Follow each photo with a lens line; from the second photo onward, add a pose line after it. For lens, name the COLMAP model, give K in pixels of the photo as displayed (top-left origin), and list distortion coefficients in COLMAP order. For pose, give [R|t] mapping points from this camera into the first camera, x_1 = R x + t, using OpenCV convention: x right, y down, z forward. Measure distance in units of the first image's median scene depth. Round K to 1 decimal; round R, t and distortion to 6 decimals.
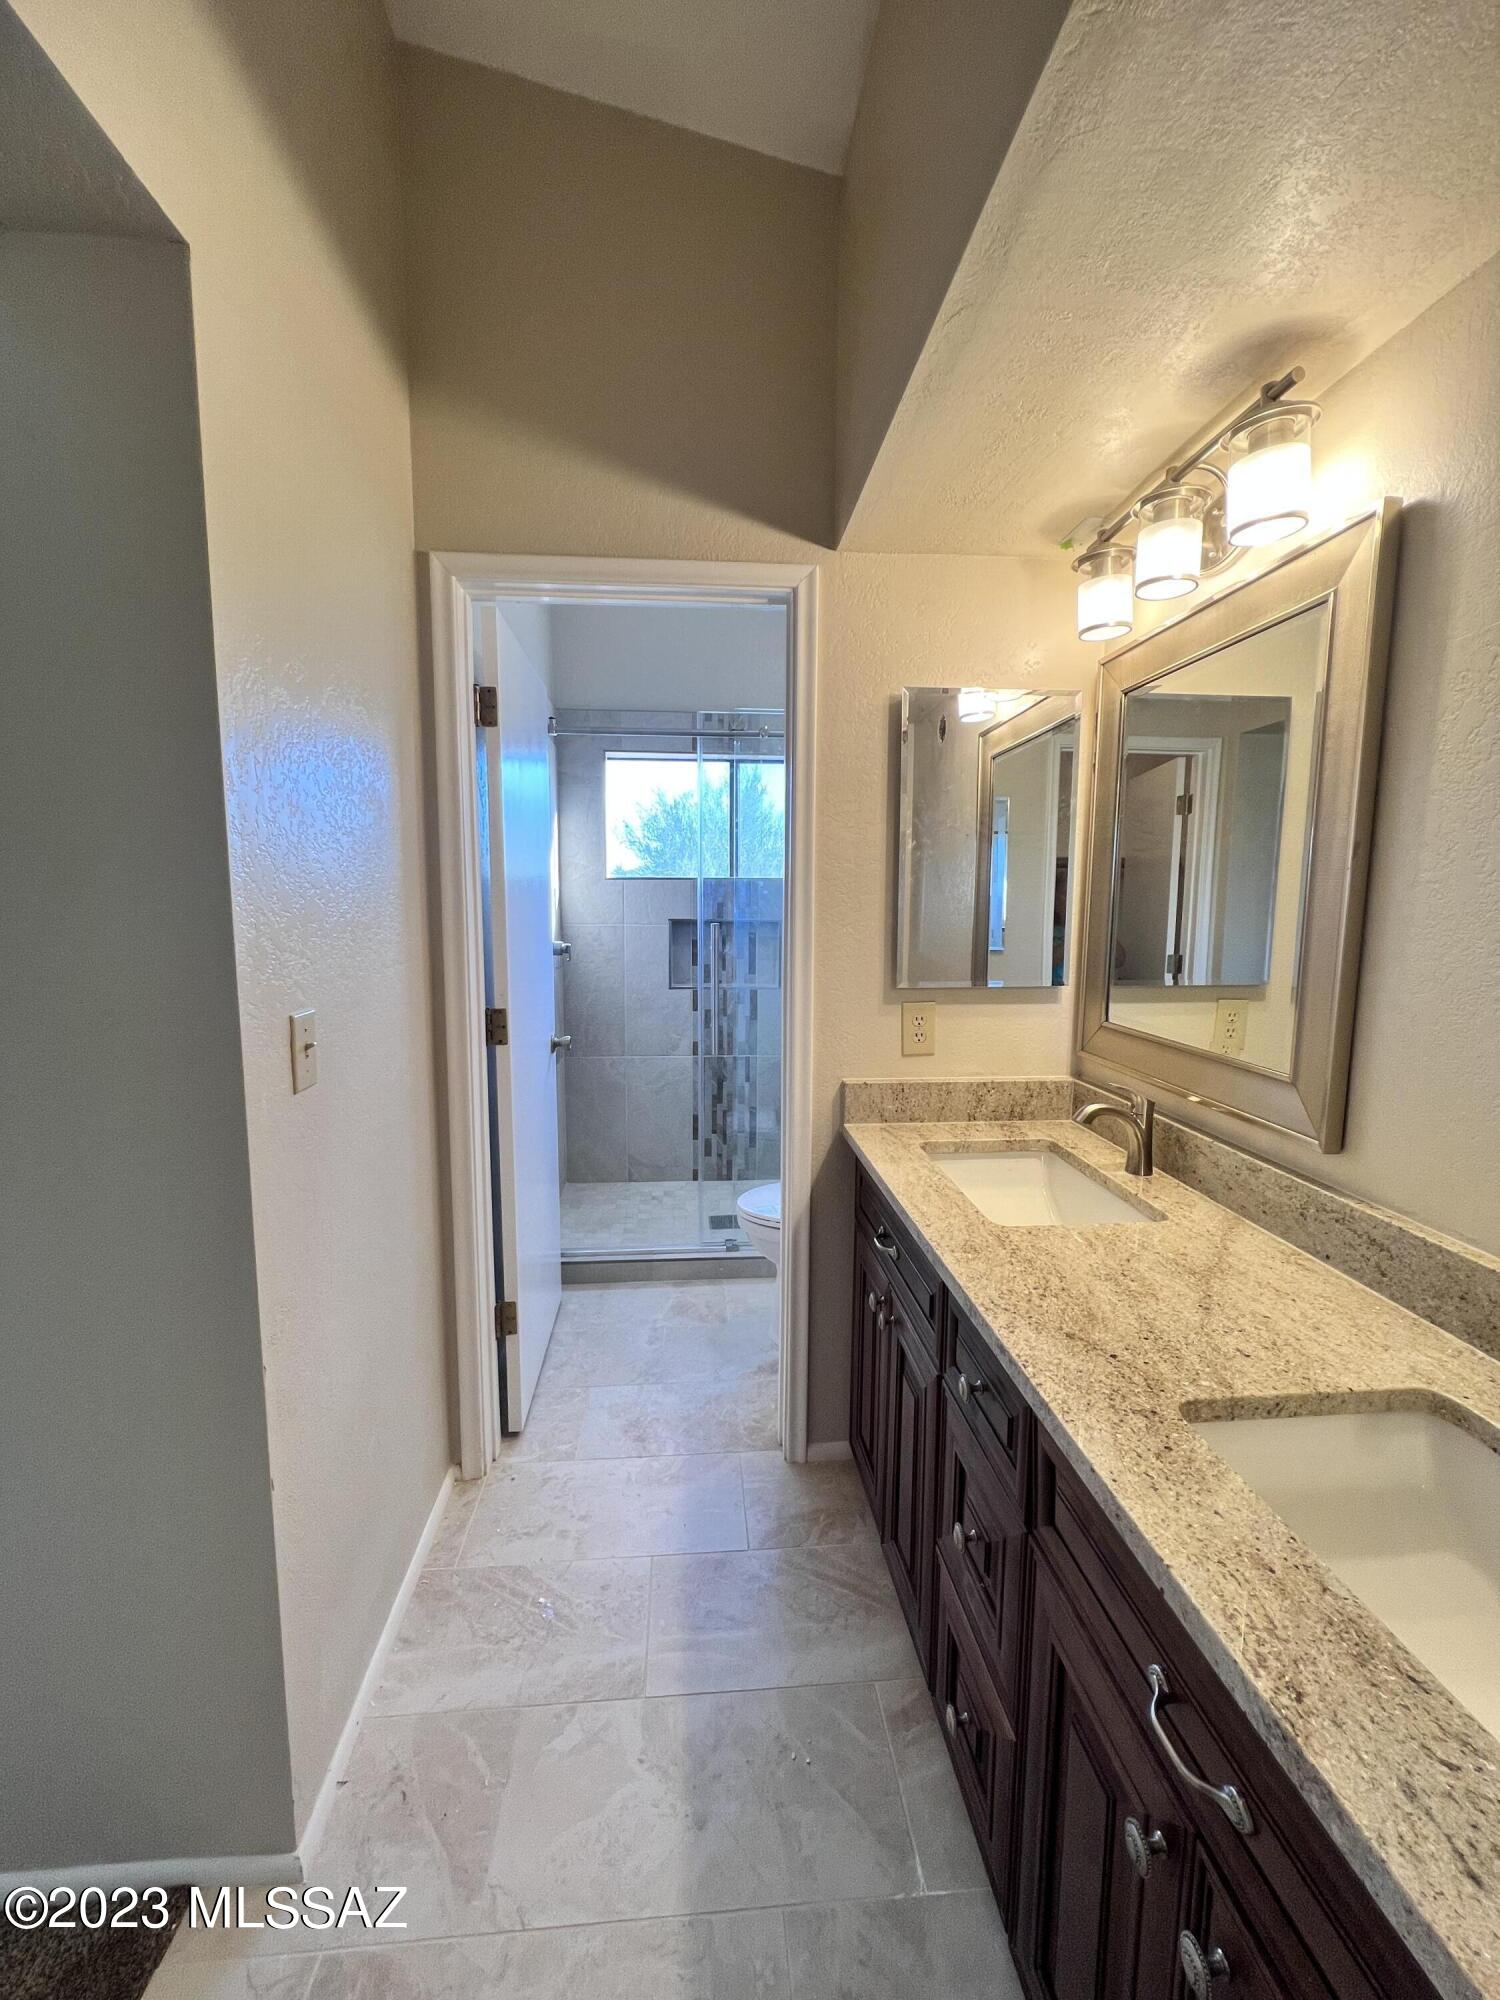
lens RADIAL K [[799.9, 0, 751.2], [0, 799.9, 997.0], [0, 0, 1]] dist [-0.002854, 0.001100]
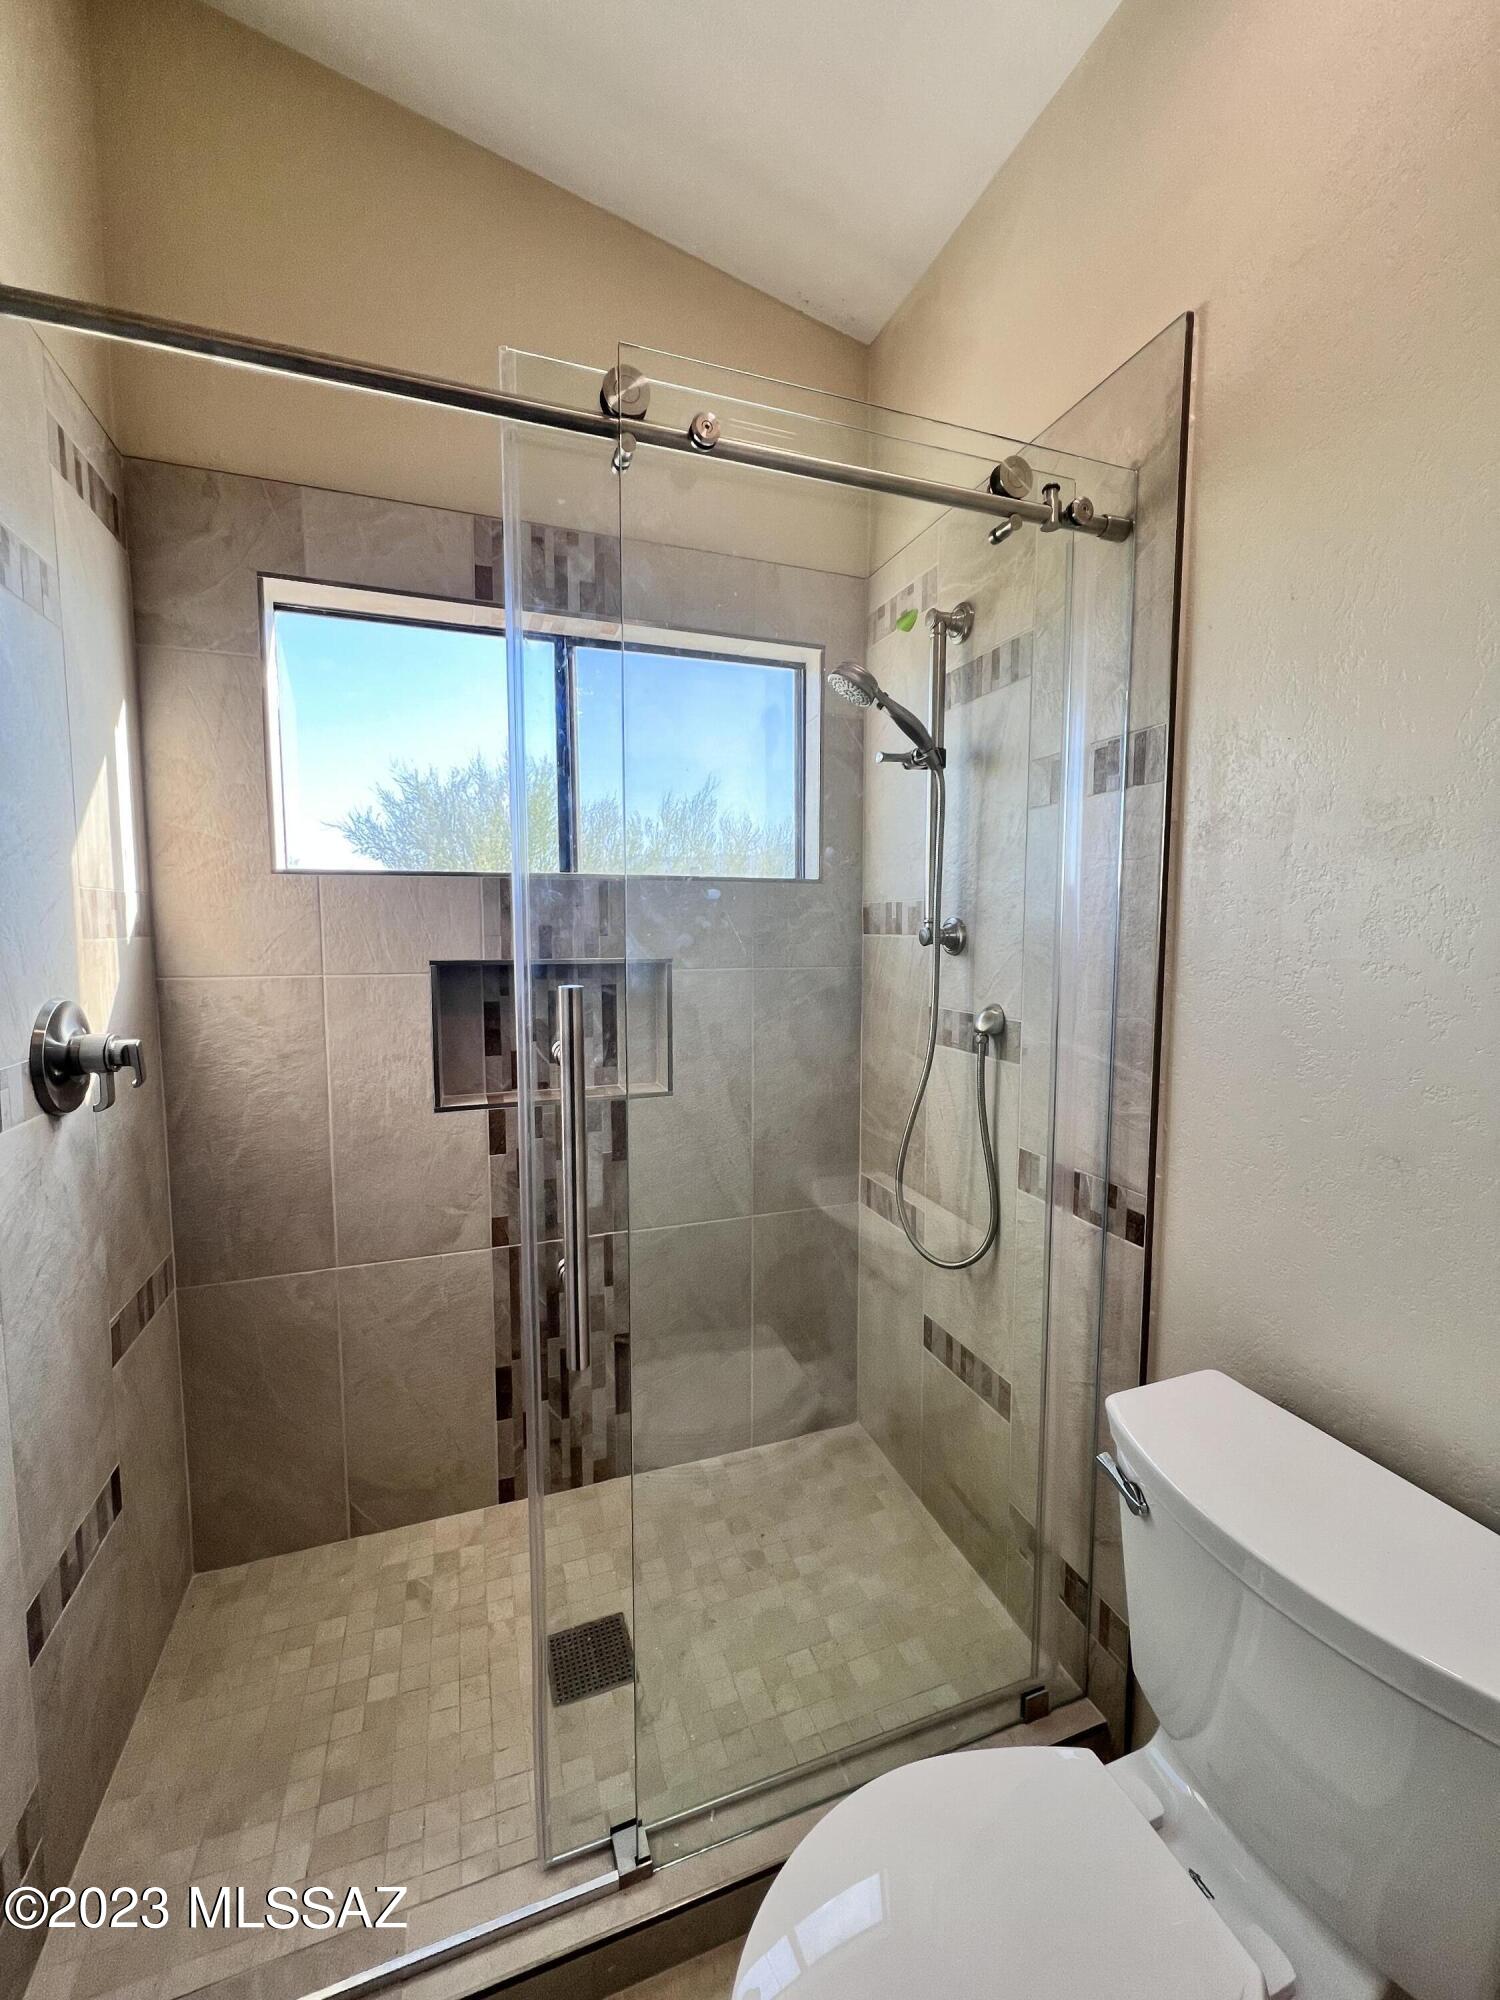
lens RADIAL K [[799.9, 0, 758.6], [0, 799.9, 996.0], [0, 0, 1]] dist [-0.002854, 0.001100]
pose [[0.961020, -0.030394, 0.274804, -0.047586], [0.043777, 0.998128, -0.042698, -0.048946], [-0.272992, 0.053064, 0.960552, 0.497057]]
